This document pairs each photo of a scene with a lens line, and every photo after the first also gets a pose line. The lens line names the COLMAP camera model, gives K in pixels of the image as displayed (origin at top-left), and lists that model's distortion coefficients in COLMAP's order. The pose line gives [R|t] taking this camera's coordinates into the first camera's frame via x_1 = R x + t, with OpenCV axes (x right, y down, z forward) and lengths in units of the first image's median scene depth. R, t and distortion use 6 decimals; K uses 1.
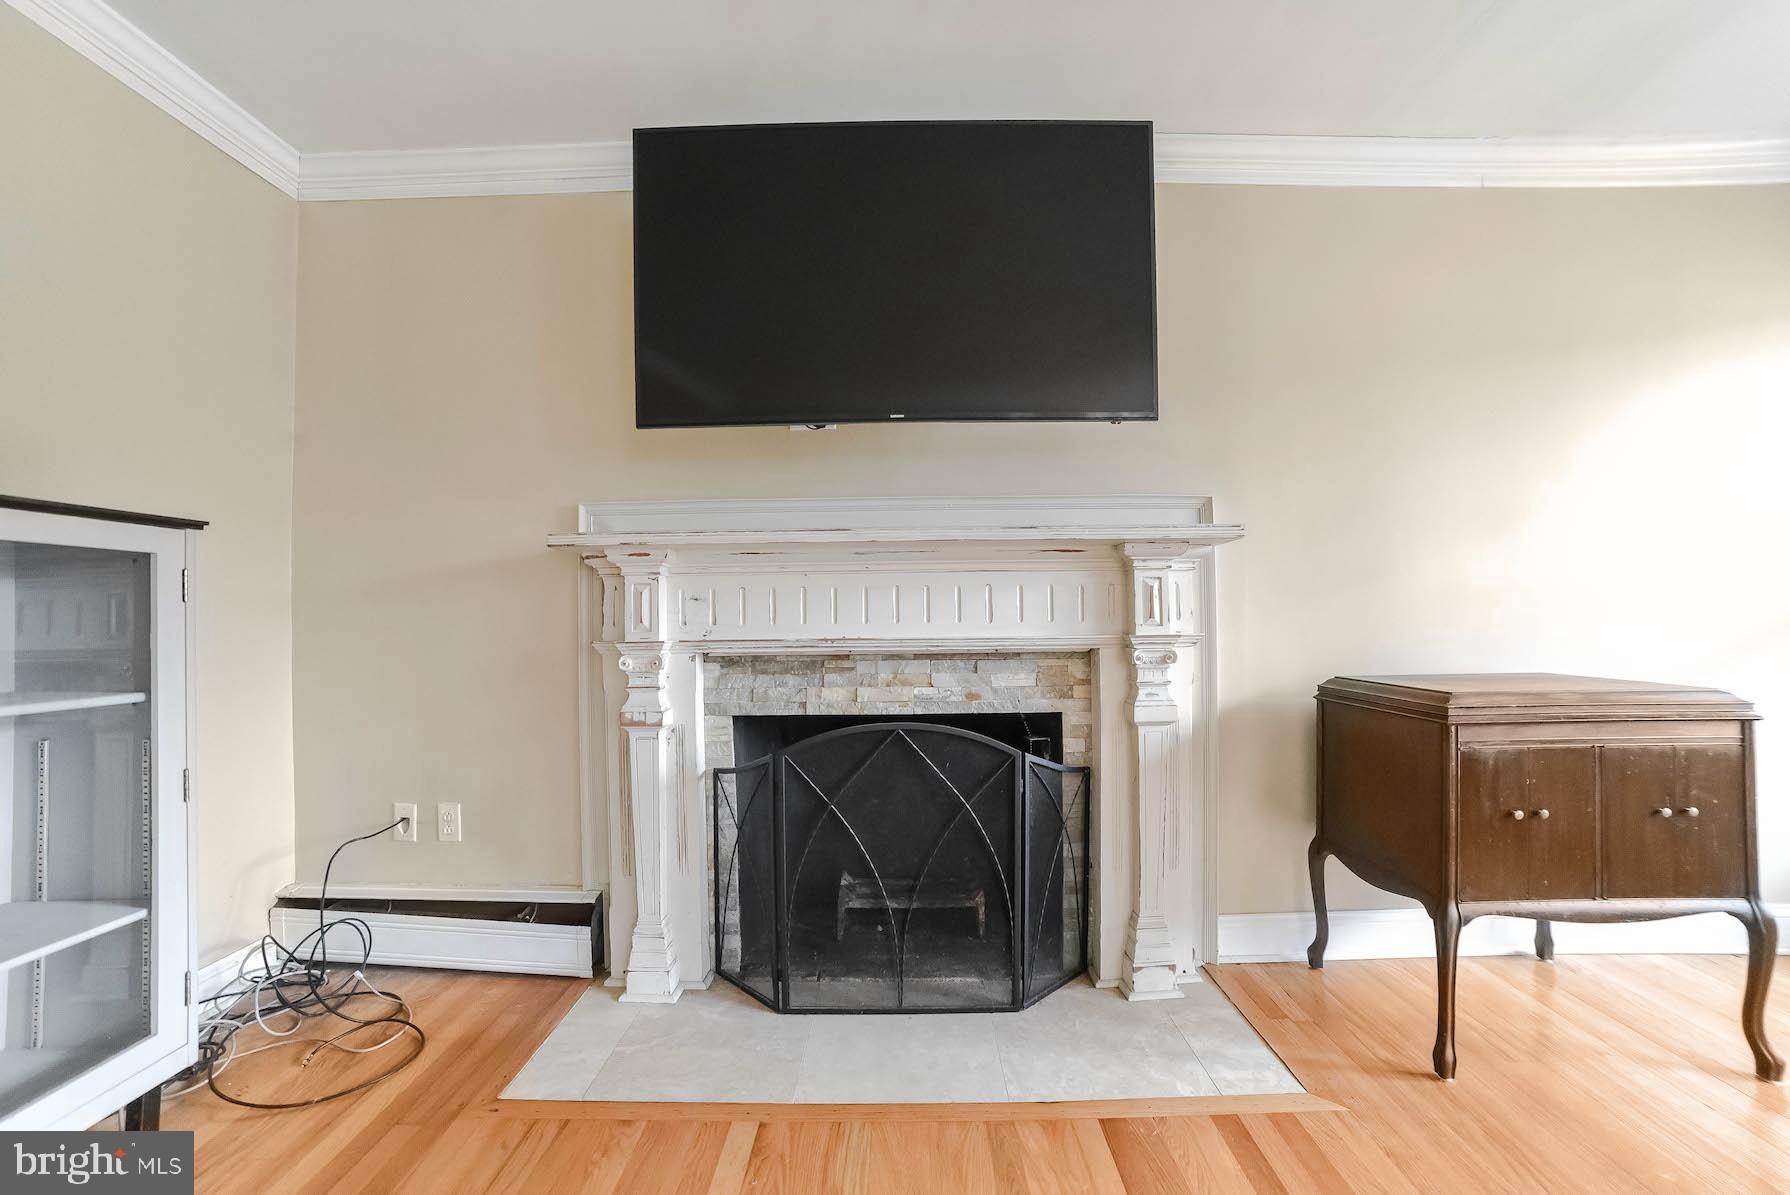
lens RADIAL K [[724.9, 0, 890.6], [0, 724.9, 607.0], [0, 0, 1]] dist [-0.107458, 0.042954]
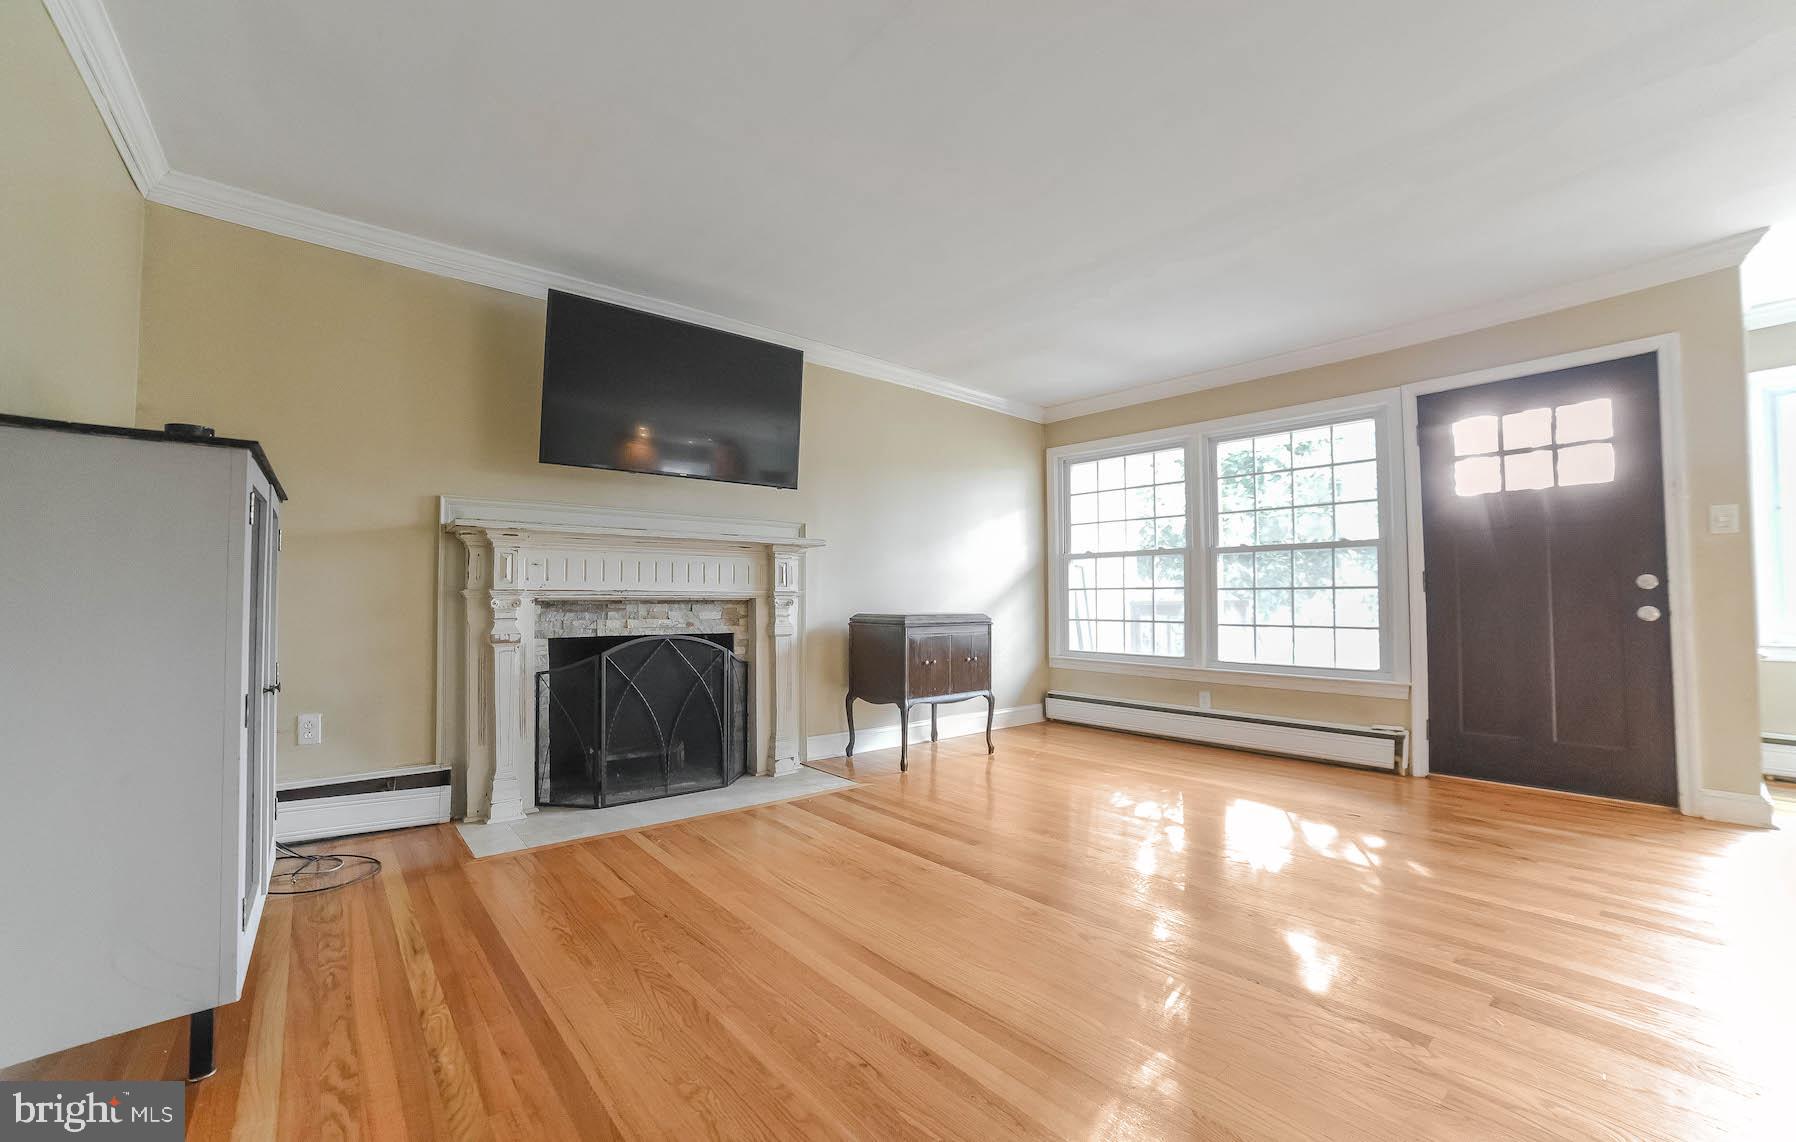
lens RADIAL K [[783.8, 0, 895.6], [0, 783.8, 579.7], [0, 0, 1]] dist [-0.001428, -0.000096]
pose [[0.754540, 0.029288, 0.655600, -0.810036], [-0.014594, 0.999505, -0.027856, 0.060993], [-0.656091, 0.011451, 0.754595, -0.840950]]
